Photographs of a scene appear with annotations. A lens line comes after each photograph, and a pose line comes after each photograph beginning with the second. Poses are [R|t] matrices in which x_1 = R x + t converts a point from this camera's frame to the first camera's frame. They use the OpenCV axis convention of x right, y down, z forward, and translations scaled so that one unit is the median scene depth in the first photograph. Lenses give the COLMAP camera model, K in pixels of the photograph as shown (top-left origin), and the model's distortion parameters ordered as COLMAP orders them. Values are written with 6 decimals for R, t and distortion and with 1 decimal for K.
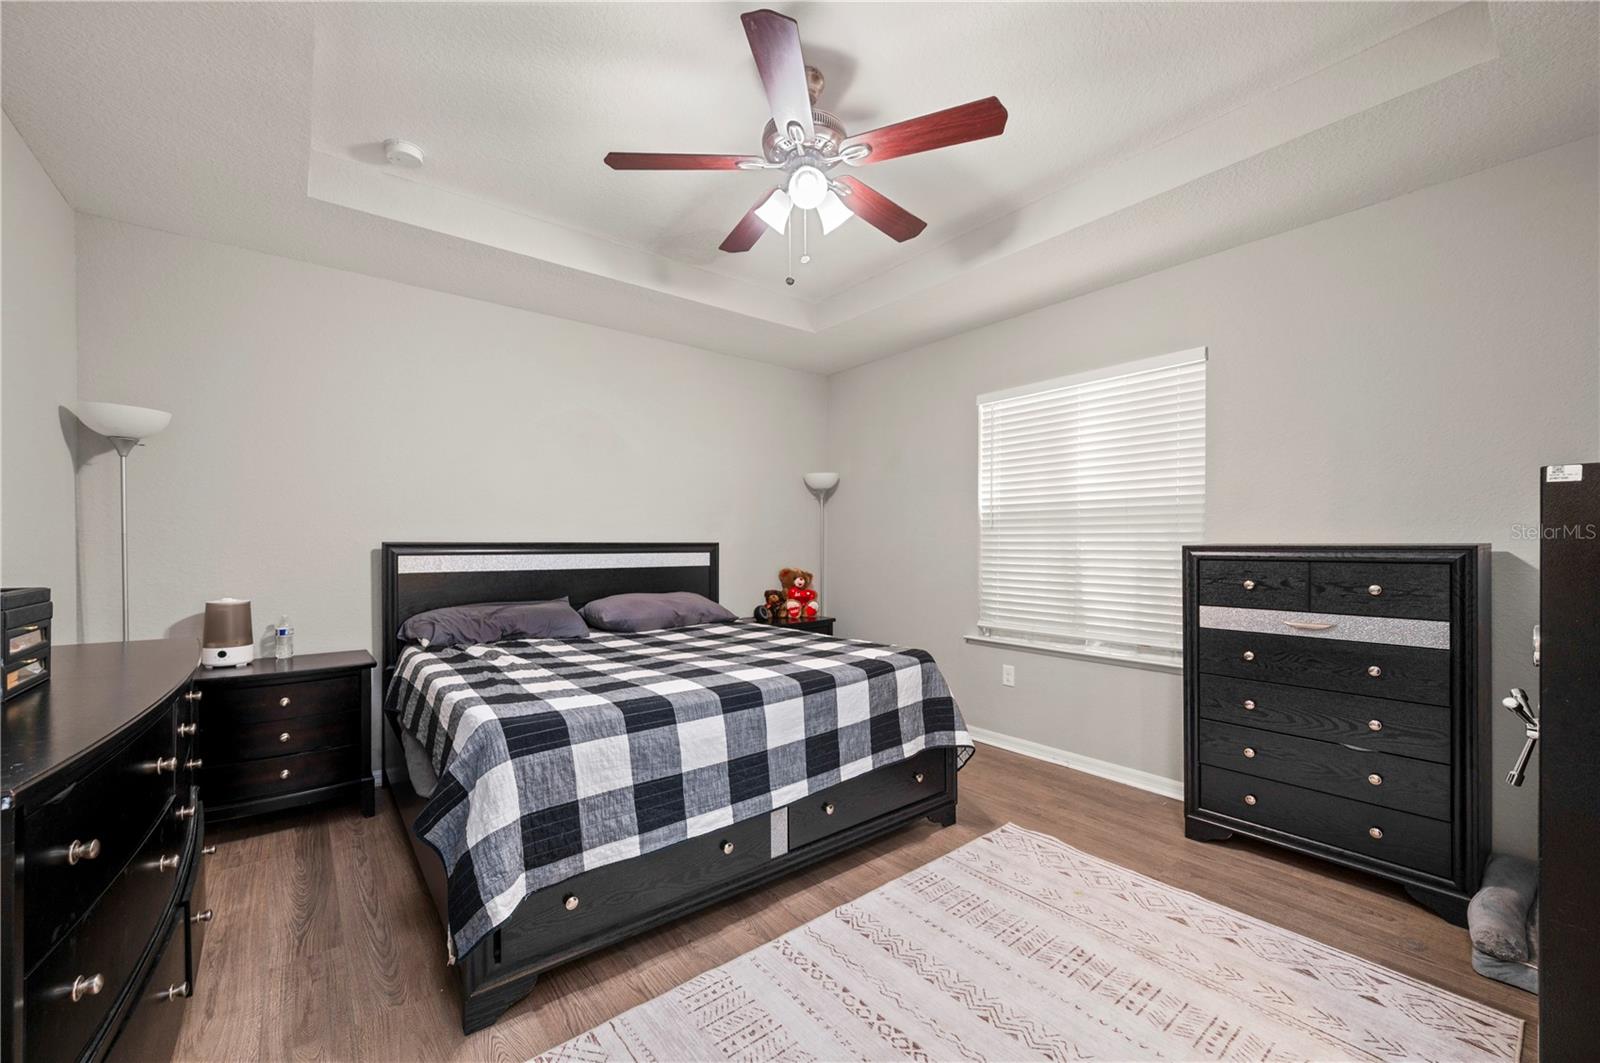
lens RADIAL K [[648.4, 0, 814.9], [0, 648.4, 540.7], [0, 0, 1]] dist [-0.002340, 0.001448]
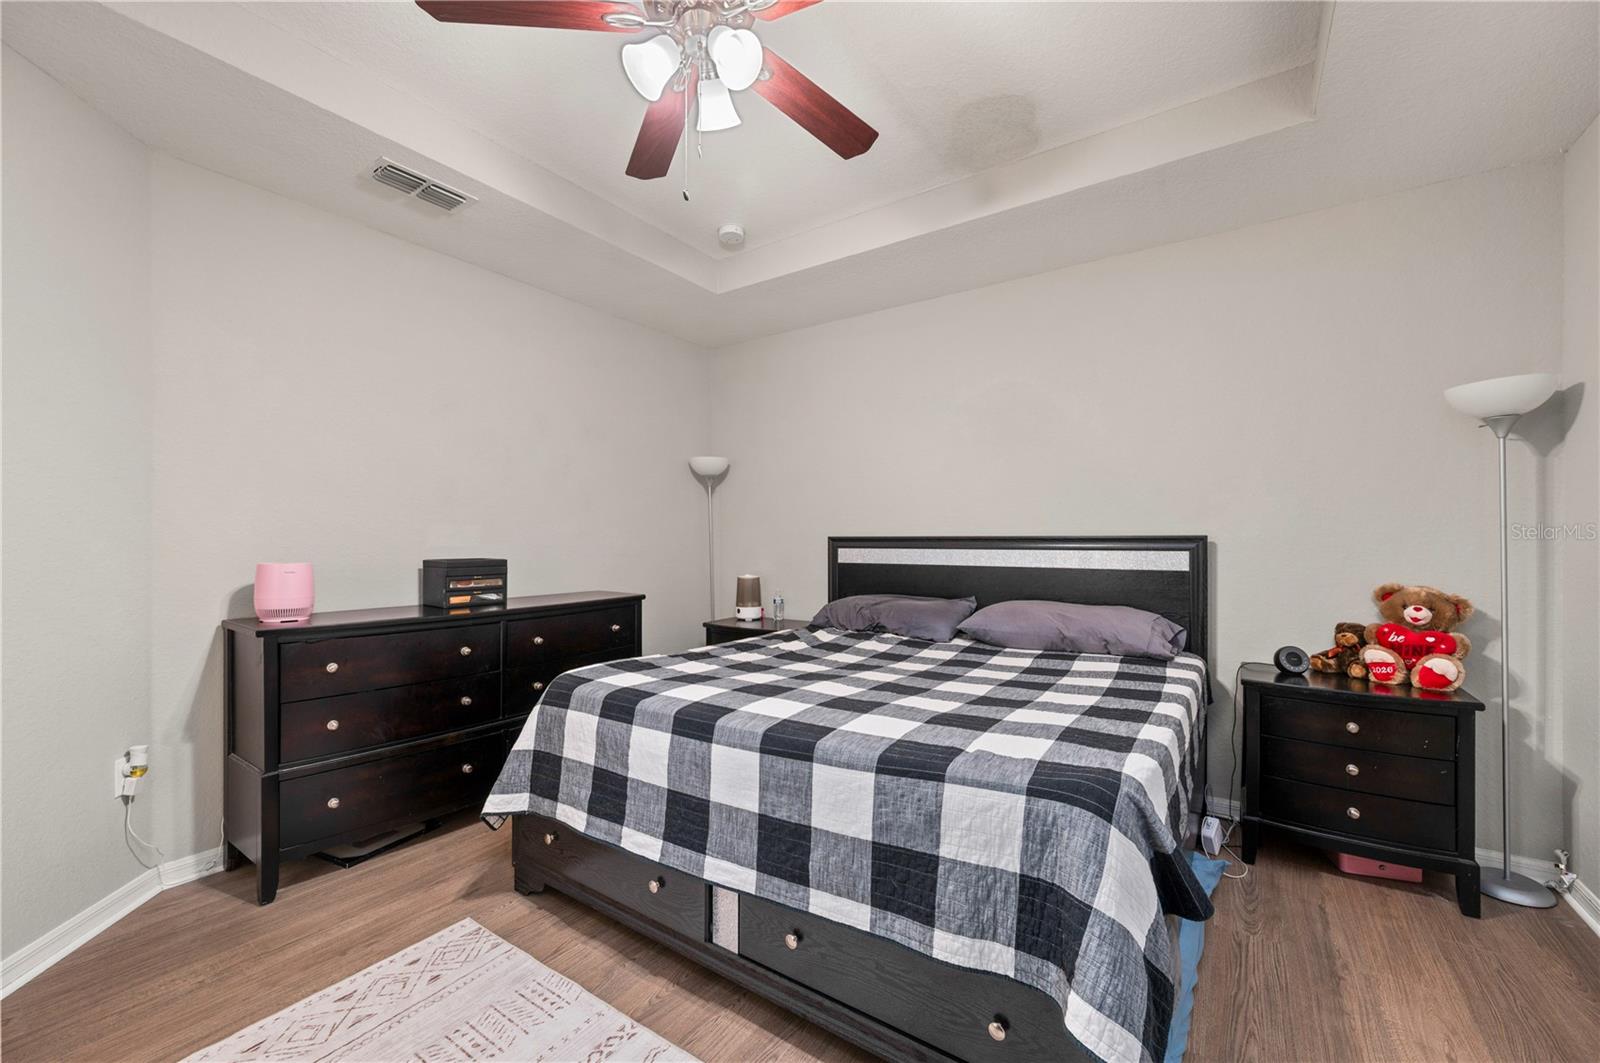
lens RADIAL K [[648.4, 0, 801.6], [0, 648.4, 536.6], [0, 0, 1]] dist [-0.002340, 0.001448]
pose [[0.256751, -0.004459, -0.966467, 0.692288], [0.006993, 0.999972, -0.002756, 0.006256], [0.966452, -0.006051, 0.256775, 0.880645]]
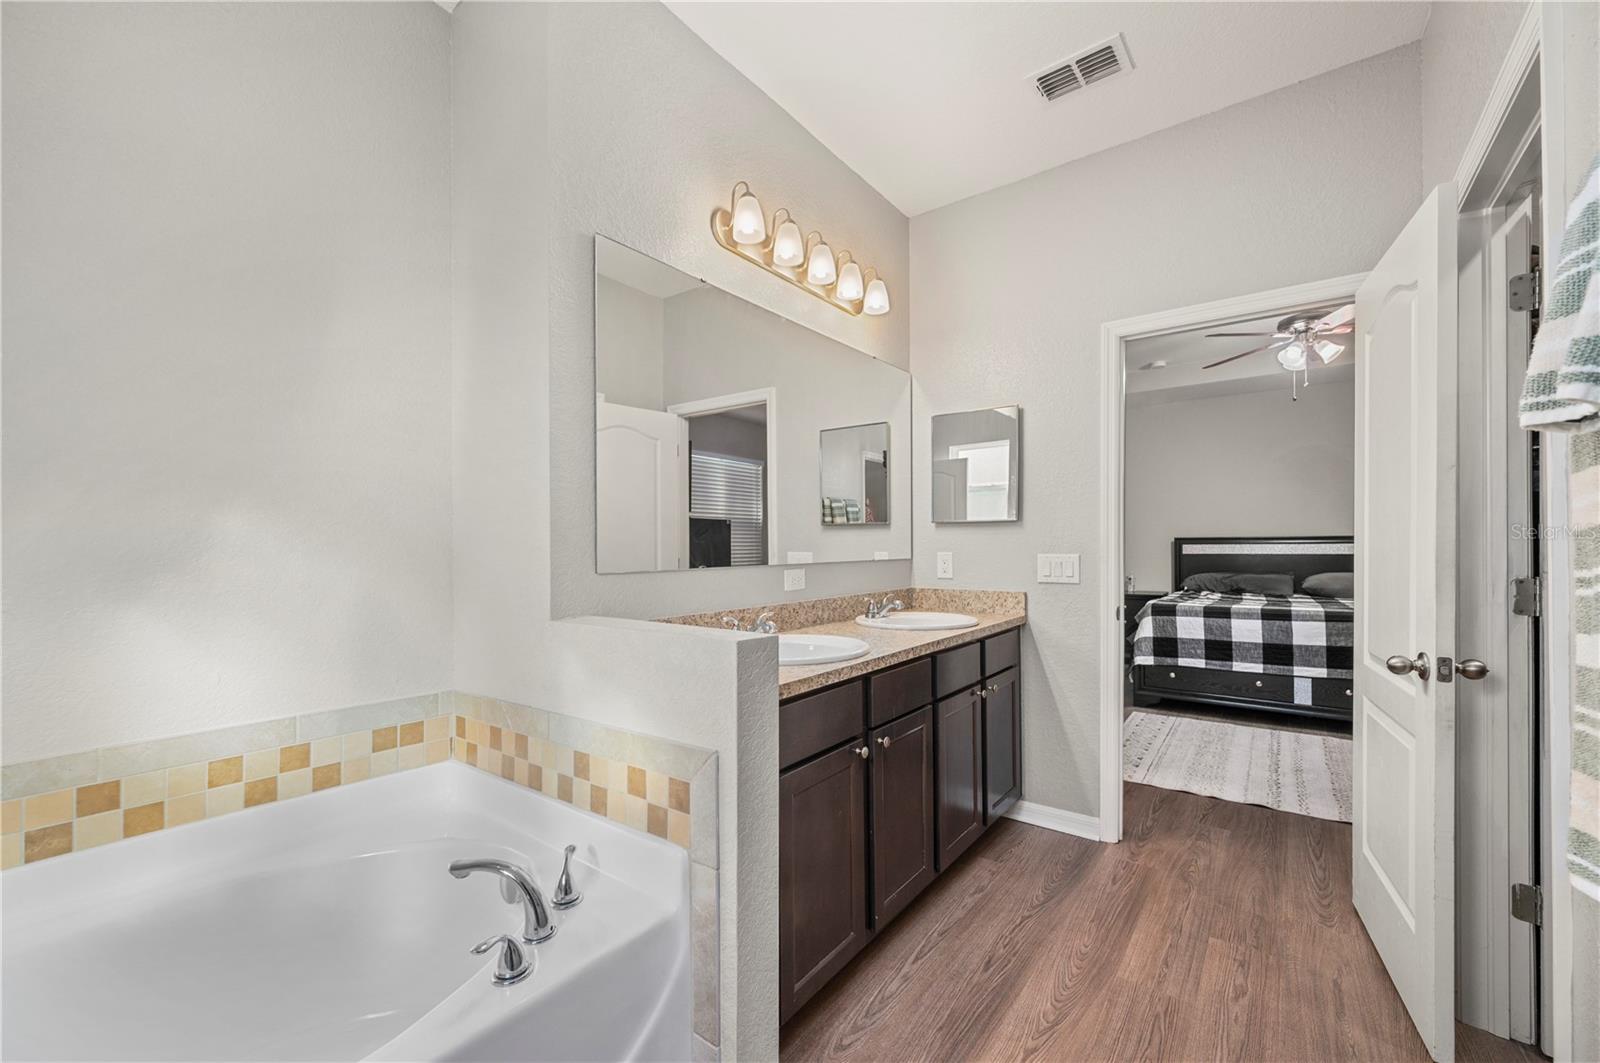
lens RADIAL K [[648.4, 0, 788.7], [0, 648.4, 541.9], [0, 0, 1]] dist [-0.002340, 0.001448]
pose [[0.199812, -0.010484, -0.979778, 1.450326], [0.018992, 0.999796, -0.006825, 0.007411], [0.979650, -0.017245, 0.199971, -0.797600]]
